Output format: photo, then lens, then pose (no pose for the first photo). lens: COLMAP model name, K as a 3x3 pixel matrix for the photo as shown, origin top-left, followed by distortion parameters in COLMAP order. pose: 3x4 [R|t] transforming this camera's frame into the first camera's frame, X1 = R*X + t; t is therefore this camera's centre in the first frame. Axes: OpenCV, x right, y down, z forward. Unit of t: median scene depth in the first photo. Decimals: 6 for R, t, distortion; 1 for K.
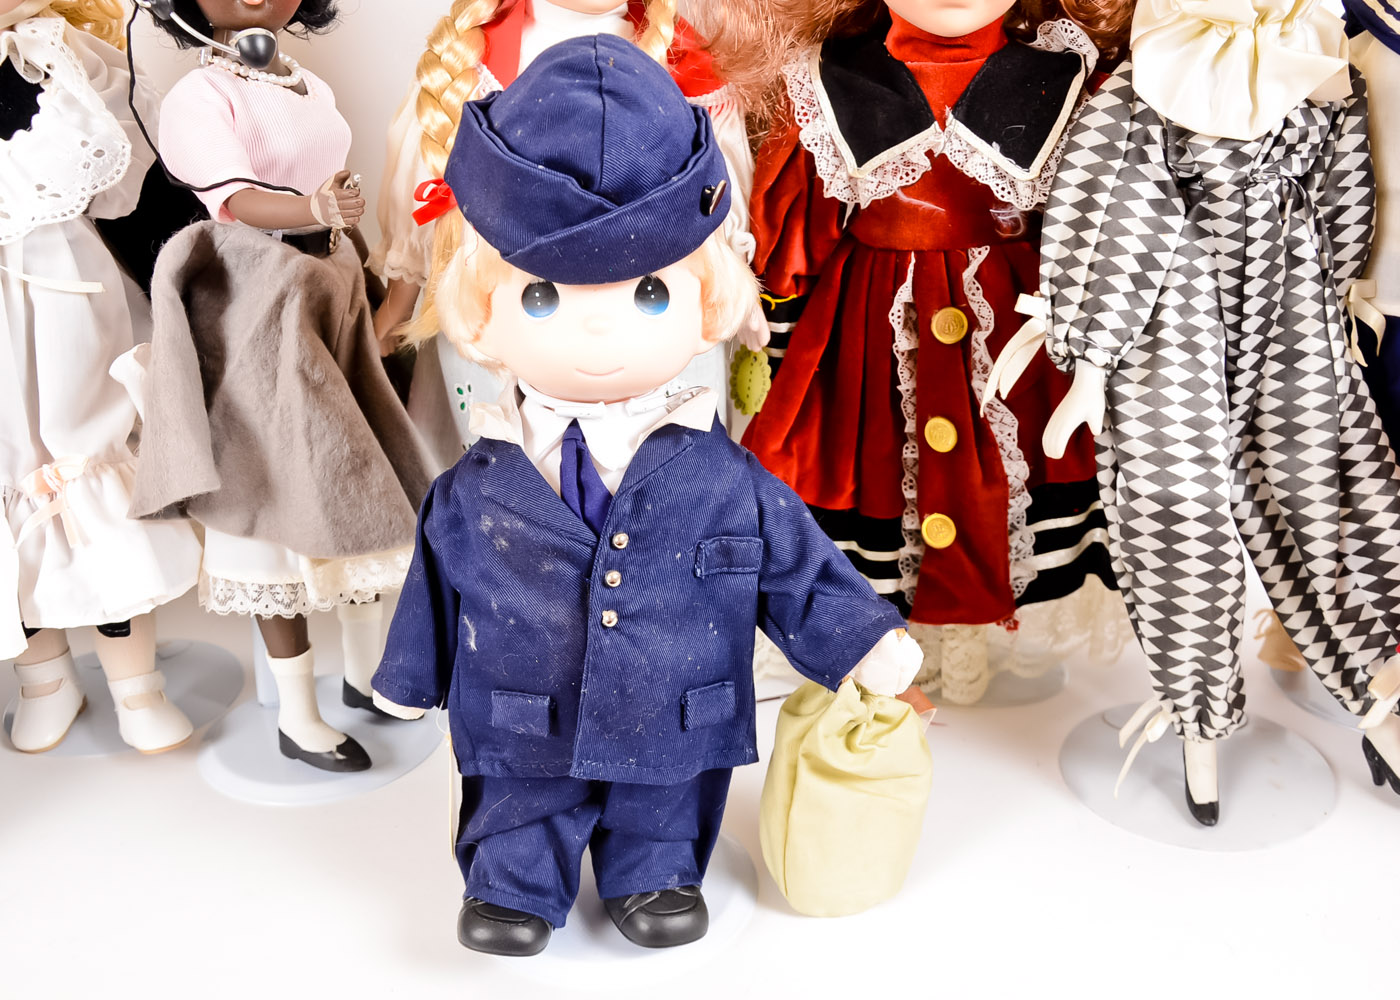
lens RADIAL K [[1460.1, 0, 700.0], [0, 1460.1, 500.0], [0, 0, 1]] dist [-0.113238, 0.196691]
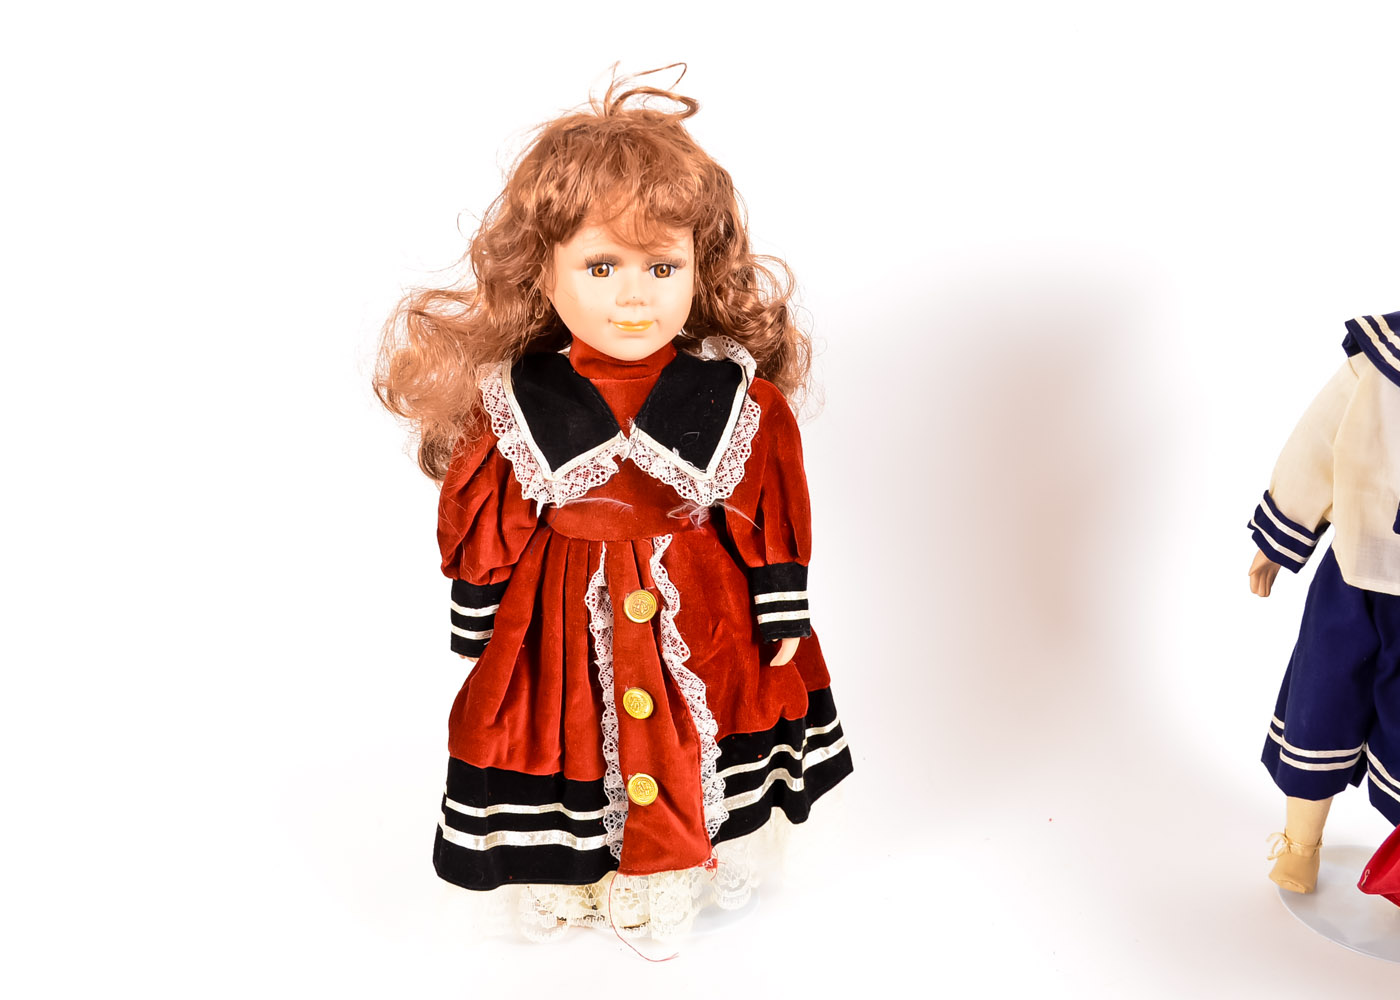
lens RADIAL K [[1574.2, 0, 700.0], [0, 1574.2, 500.0], [0, 0, 1]] dist [-0.108011, 0.006172]
pose [[0.958703, -0.056160, 0.278809, -0.121744], [0.084744, 0.992189, -0.091542, -0.091570], [-0.271490, 0.111389, 0.955974, -0.176904]]
